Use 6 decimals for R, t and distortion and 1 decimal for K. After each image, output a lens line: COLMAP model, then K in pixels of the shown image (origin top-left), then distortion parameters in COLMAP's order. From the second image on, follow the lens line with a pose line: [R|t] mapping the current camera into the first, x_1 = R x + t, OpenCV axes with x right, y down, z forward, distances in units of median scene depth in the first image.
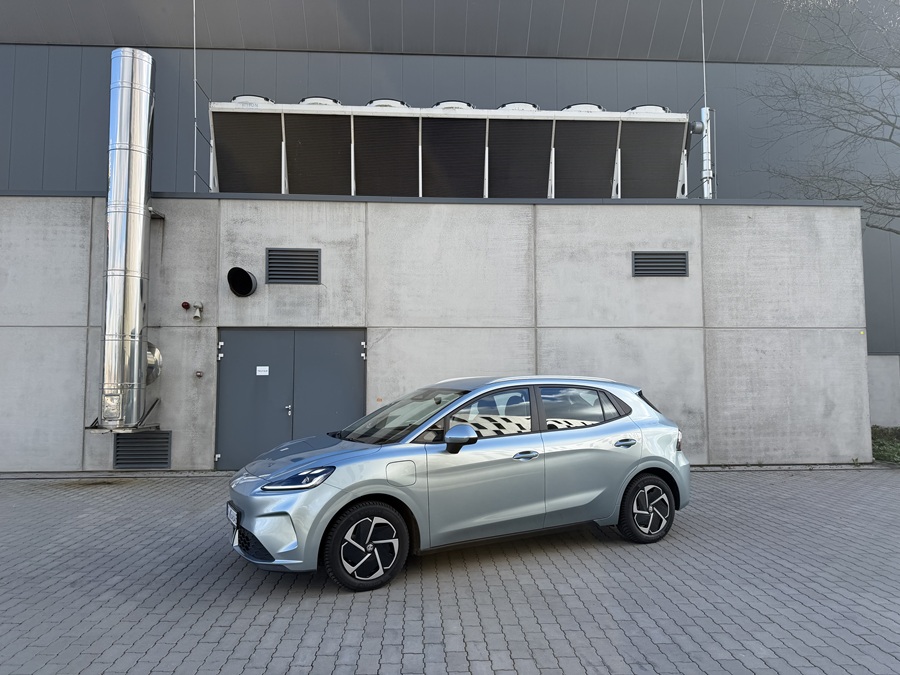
lens RADIAL K [[652.7, 0, 445.3], [0, 652.7, 336.0], [0, 0, 1]] dist [0.057375, -0.060799]
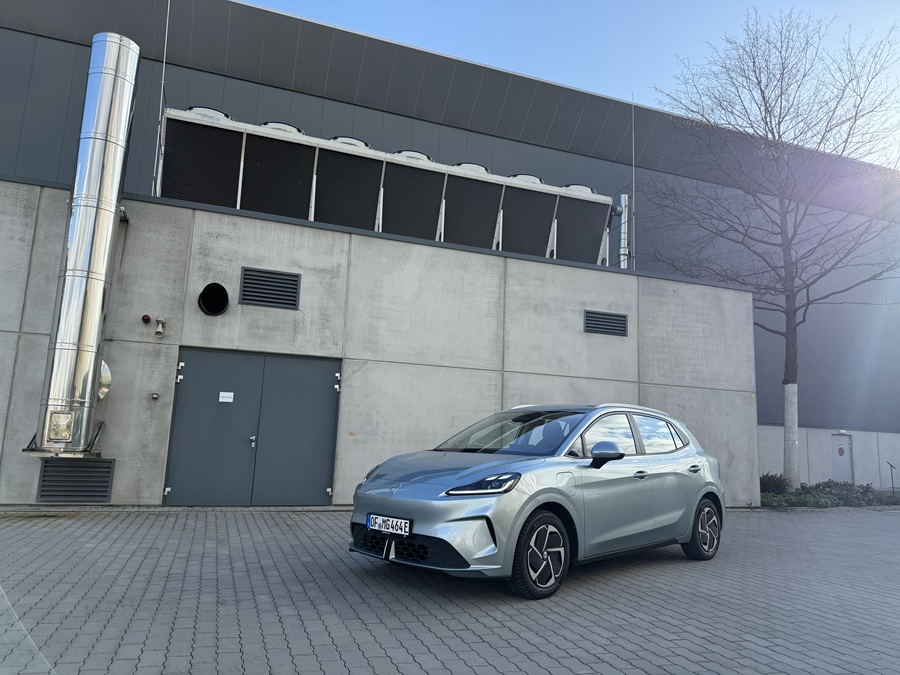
lens RADIAL K [[652.7, 0, 450.8], [0, 652.7, 337.5], [0, 0, 1]] dist [0.057375, -0.060799]
pose [[0.952653, 0.087649, 0.291153, -0.254415], [-0.061250, 0.993241, -0.098597, 0.041804], [-0.297827, 0.076095, 0.951582, 0.020029]]
